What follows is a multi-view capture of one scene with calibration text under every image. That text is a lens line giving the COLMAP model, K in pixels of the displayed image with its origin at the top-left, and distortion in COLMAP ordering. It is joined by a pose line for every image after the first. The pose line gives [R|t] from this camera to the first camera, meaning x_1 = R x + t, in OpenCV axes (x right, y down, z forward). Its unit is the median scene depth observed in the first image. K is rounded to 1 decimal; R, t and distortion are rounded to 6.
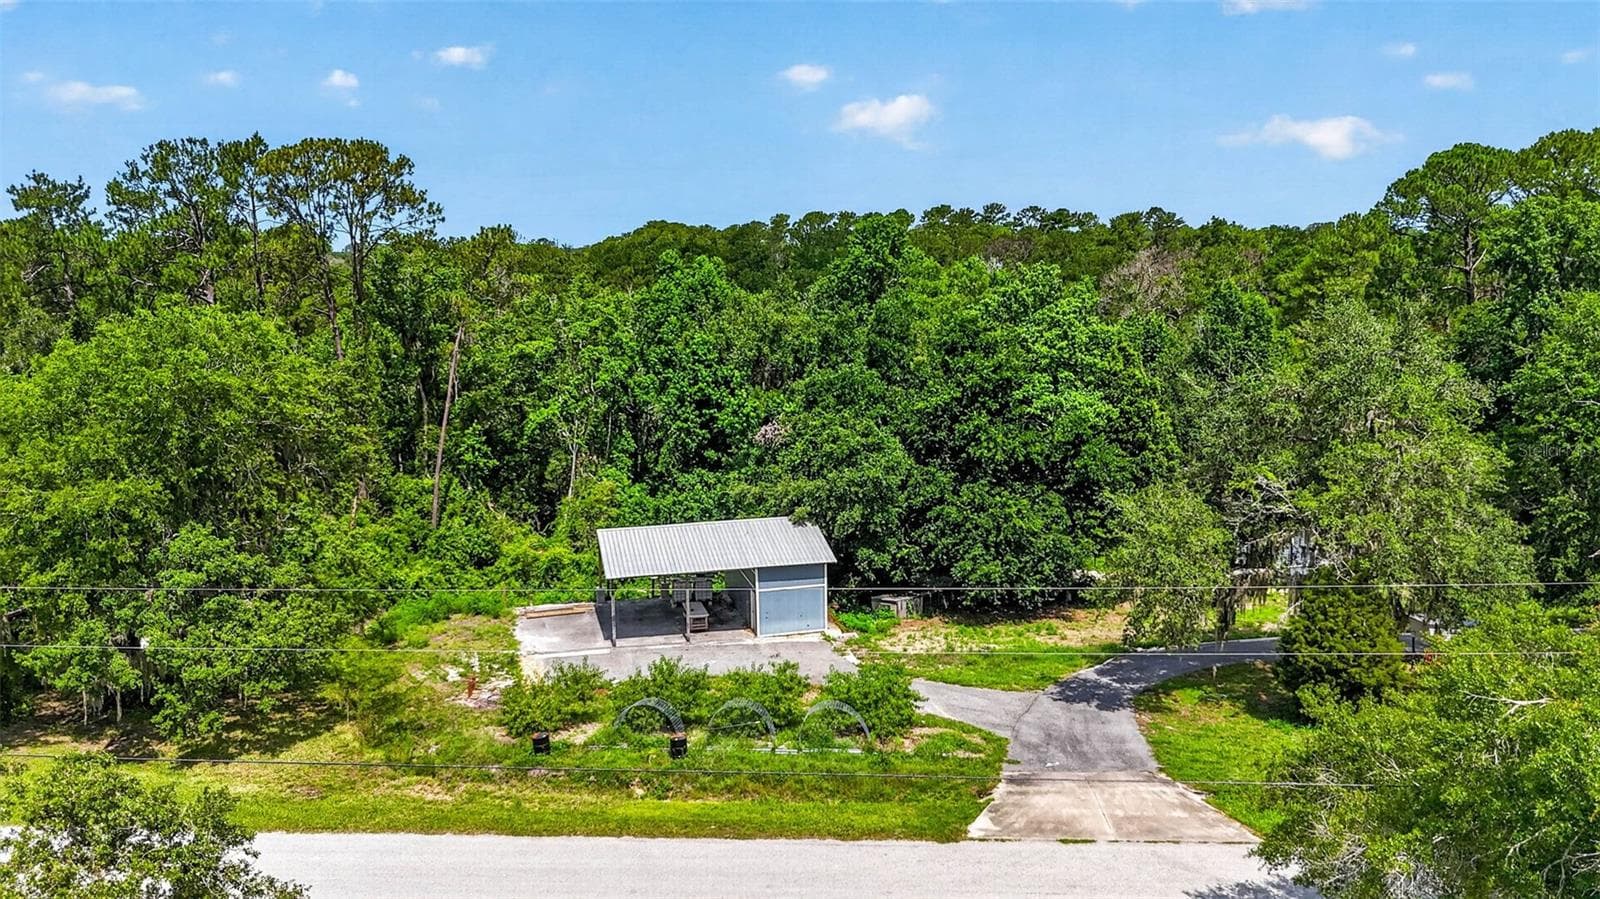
lens RADIAL K [[1153.6, 0, 797.0], [0, 1153.6, 444.7], [0, 0, 1]] dist [0.002495, -0.001031]
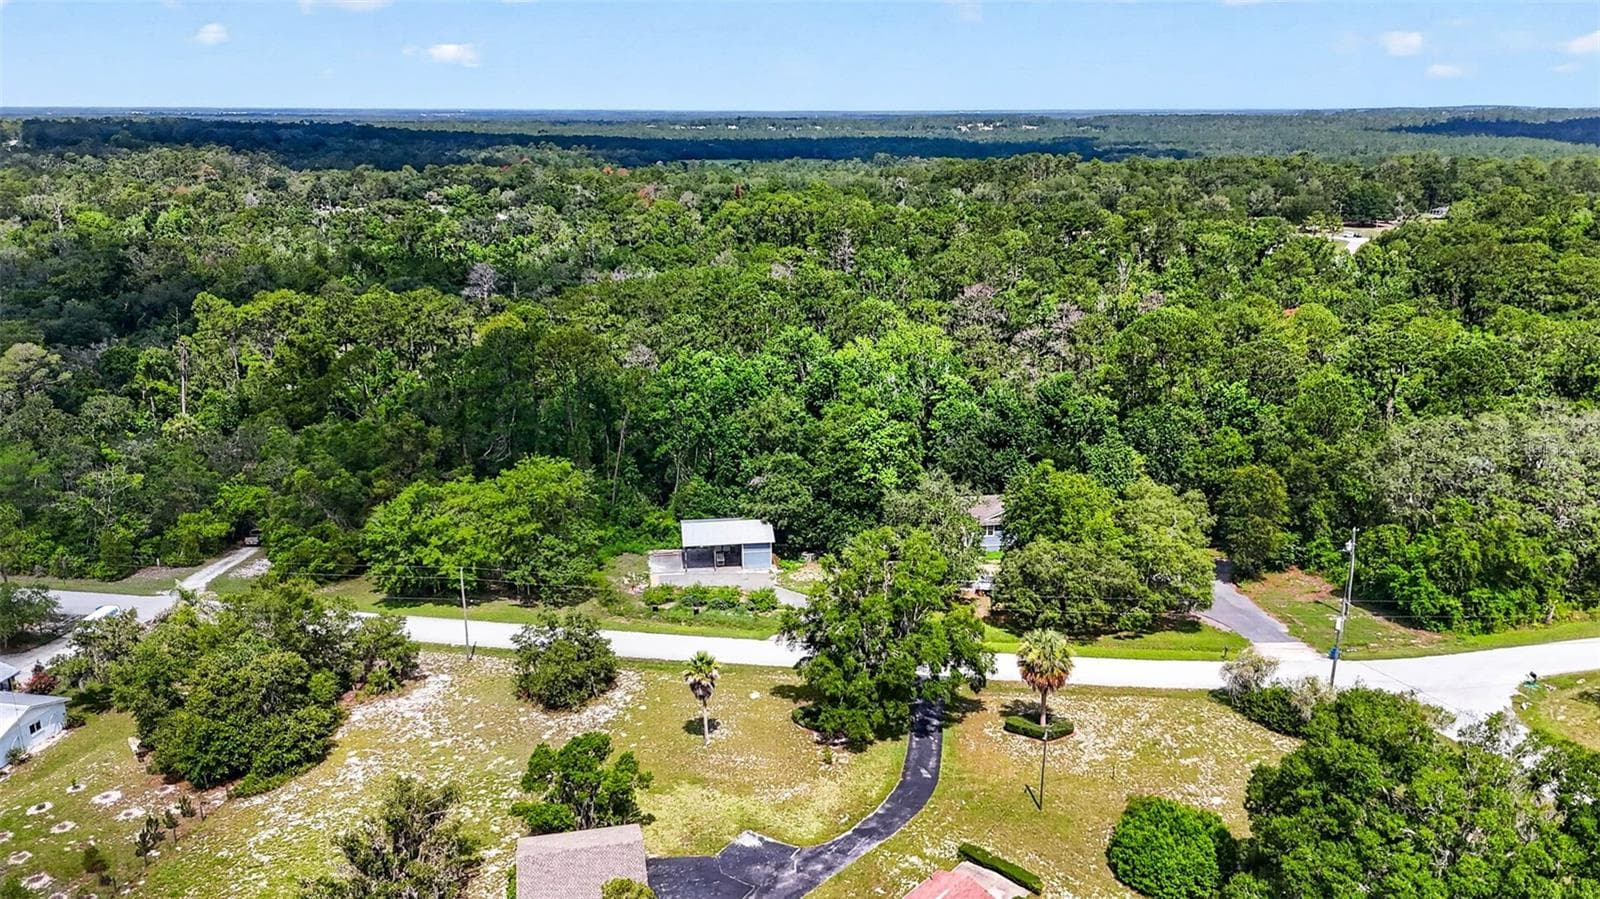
lens RADIAL K [[1153.6, 0, 801.4], [0, 1153.6, 452.6], [0, 0, 1]] dist [0.002495, -0.001031]
pose [[0.993015, 0.037298, -0.111939, 0.358921], [-0.023536, 0.992272, 0.121831, -0.391021], [0.115618, -0.118345, 0.986219, -1.414615]]
